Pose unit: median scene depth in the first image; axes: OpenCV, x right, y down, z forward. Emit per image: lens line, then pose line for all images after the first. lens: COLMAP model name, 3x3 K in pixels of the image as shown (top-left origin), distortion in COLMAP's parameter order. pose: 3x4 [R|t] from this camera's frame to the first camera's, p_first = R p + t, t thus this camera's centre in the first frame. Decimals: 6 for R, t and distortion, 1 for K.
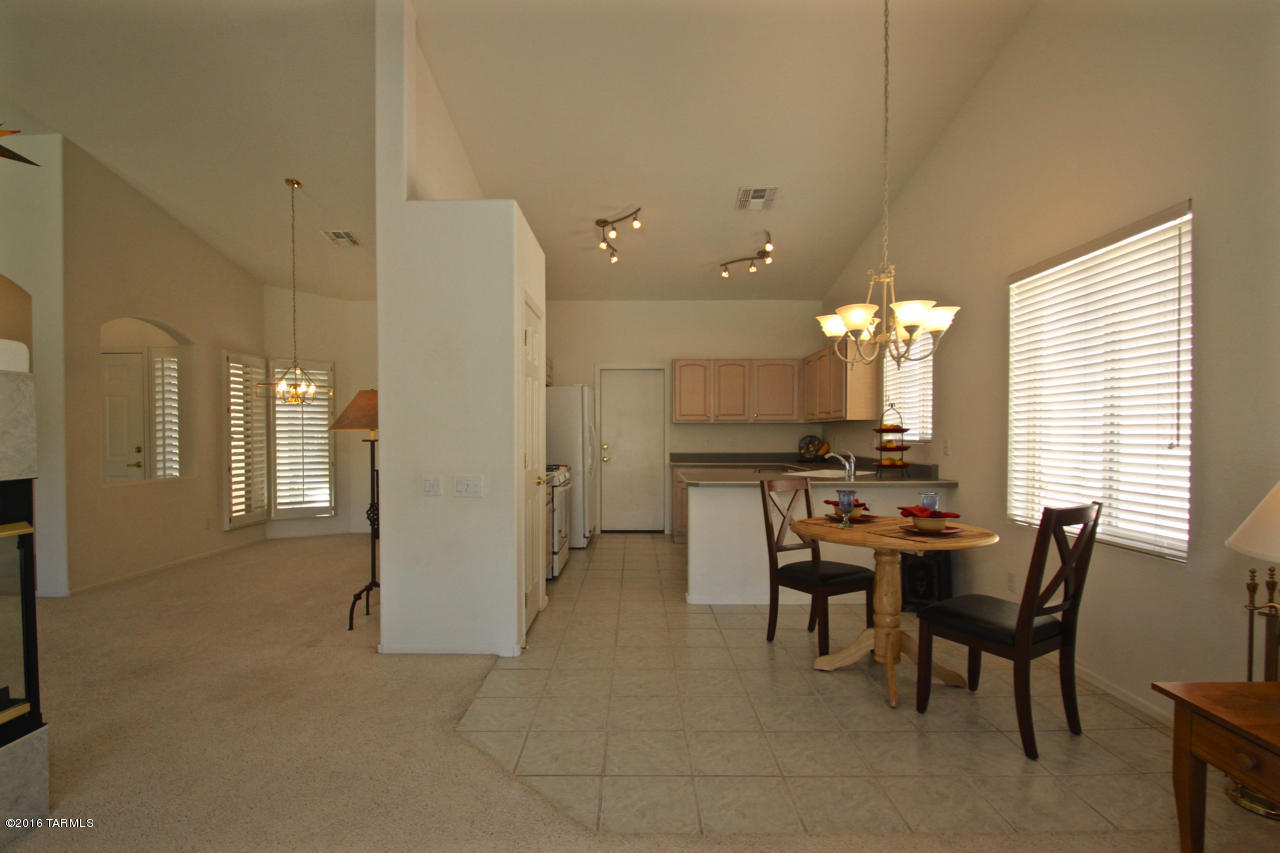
lens RADIAL K [[592.1, 0, 633.0], [0, 592.1, 446.5], [0, 0, 1]] dist [0.004793, -0.010682]
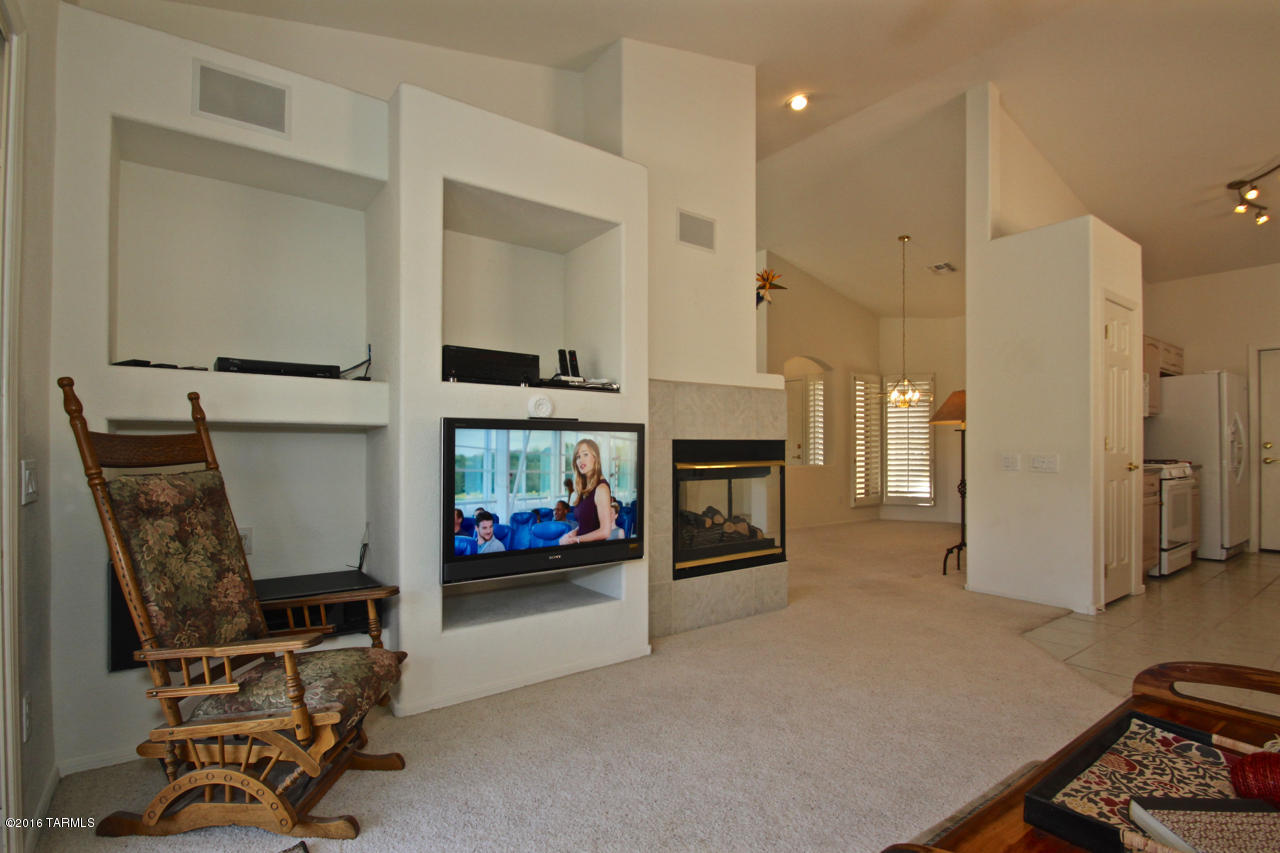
lens RADIAL K [[592.1, 0, 634.5], [0, 592.1, 444.3], [0, 0, 1]] dist [0.004793, -0.010682]
pose [[0.591289, -0.002994, -0.806454, 0.136545], [-0.018600, 0.999676, -0.017349, 0.045164], [0.806245, 0.025259, 0.591042, -0.258225]]
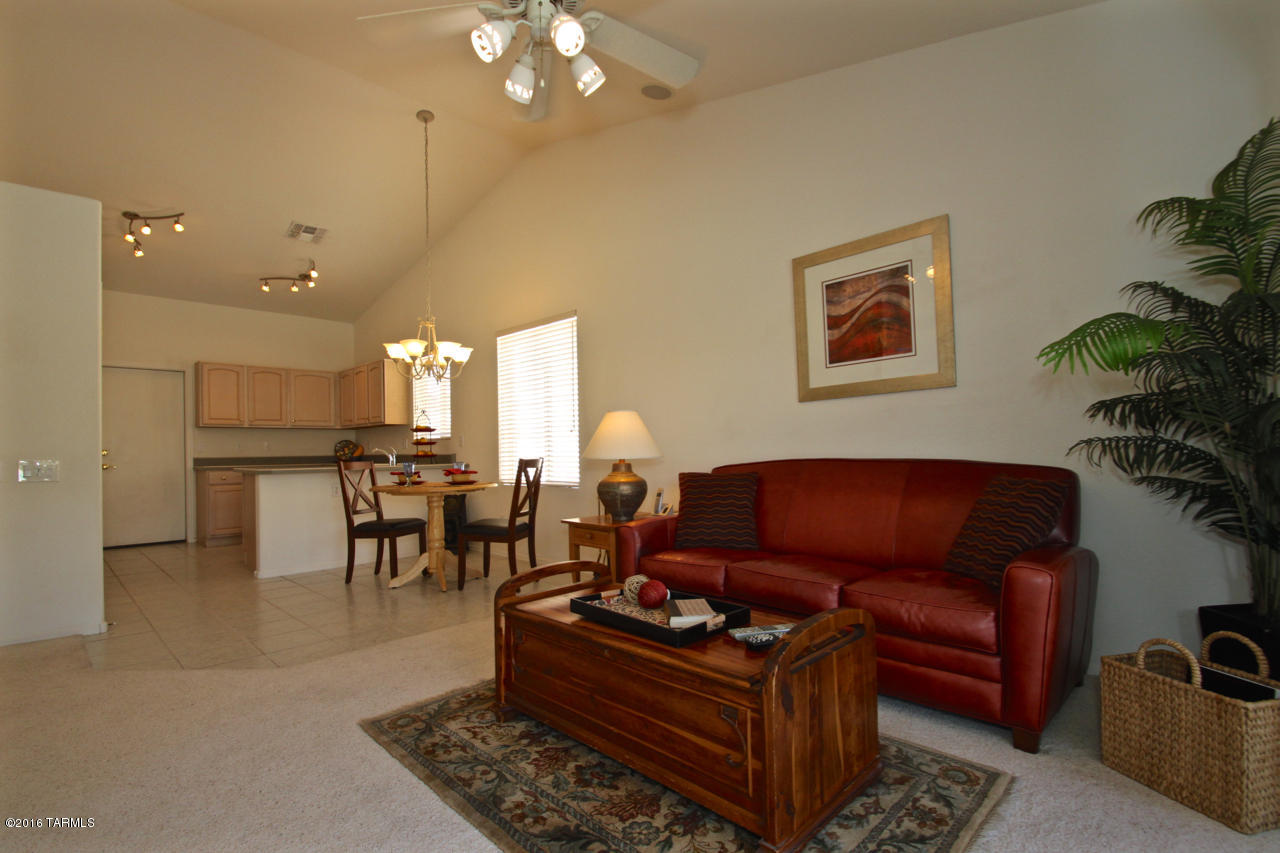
lens RADIAL K [[592.1, 0, 631.2], [0, 592.1, 449.2], [0, 0, 1]] dist [0.004793, -0.010682]
pose [[0.696382, -0.007220, 0.717635, -0.203272], [0.030076, 0.999364, -0.019132, 0.055681], [-0.717040, 0.034907, 0.696157, -0.282946]]
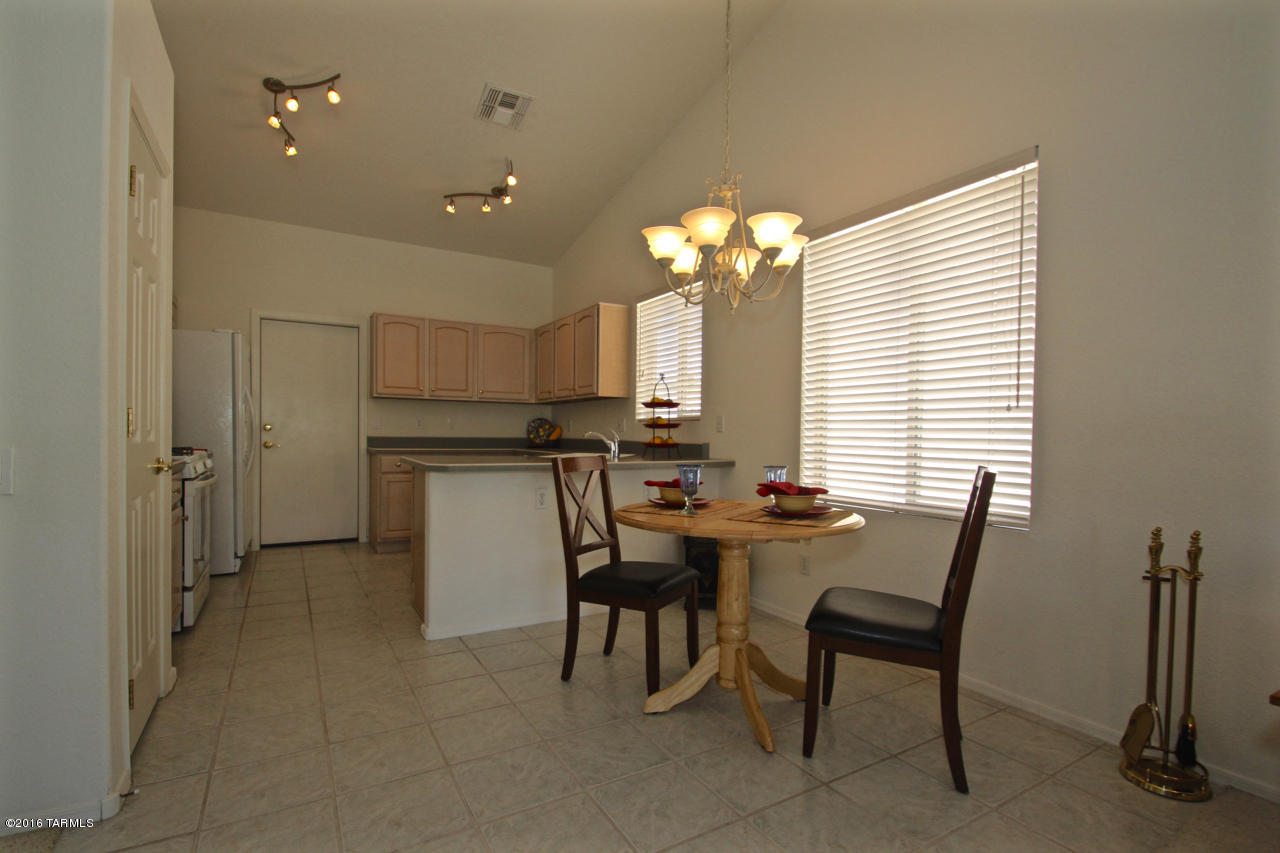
lens RADIAL K [[592.1, 0, 630.1], [0, 592.1, 447.2], [0, 0, 1]] dist [0.004793, -0.010682]
pose [[0.862557, 0.000873, 0.505959, -0.048744], [-0.003375, 0.999986, 0.004028, 0.031075], [-0.505949, -0.005182, 0.862548, 0.252182]]
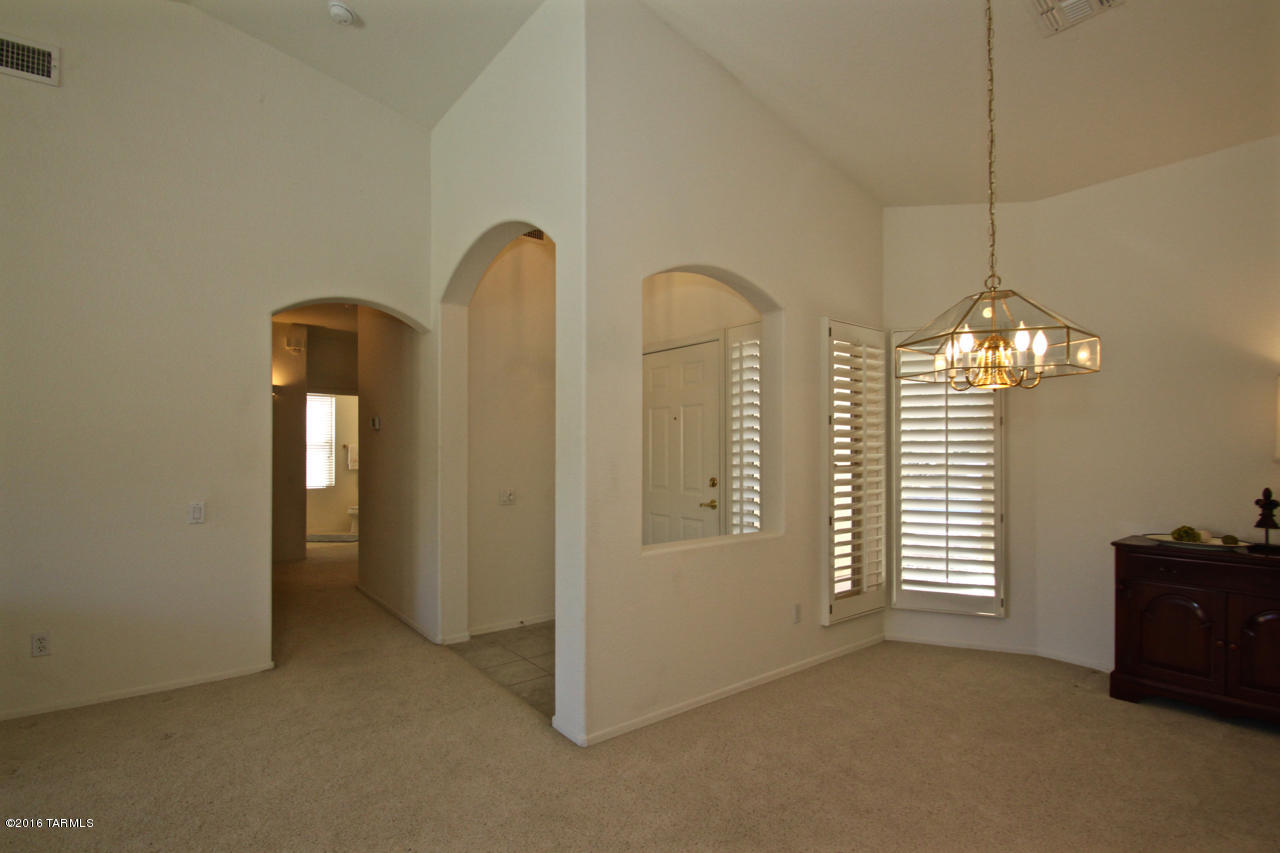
lens RADIAL K [[592.1, 0, 633.9], [0, 592.1, 443.2], [0, 0, 1]] dist [0.004793, -0.010682]
pose [[0.609427, -0.004869, -0.792828, -0.472493], [-0.017348, 0.999660, -0.019474, -0.033271], [0.792653, 0.025622, 0.609135, 0.686918]]
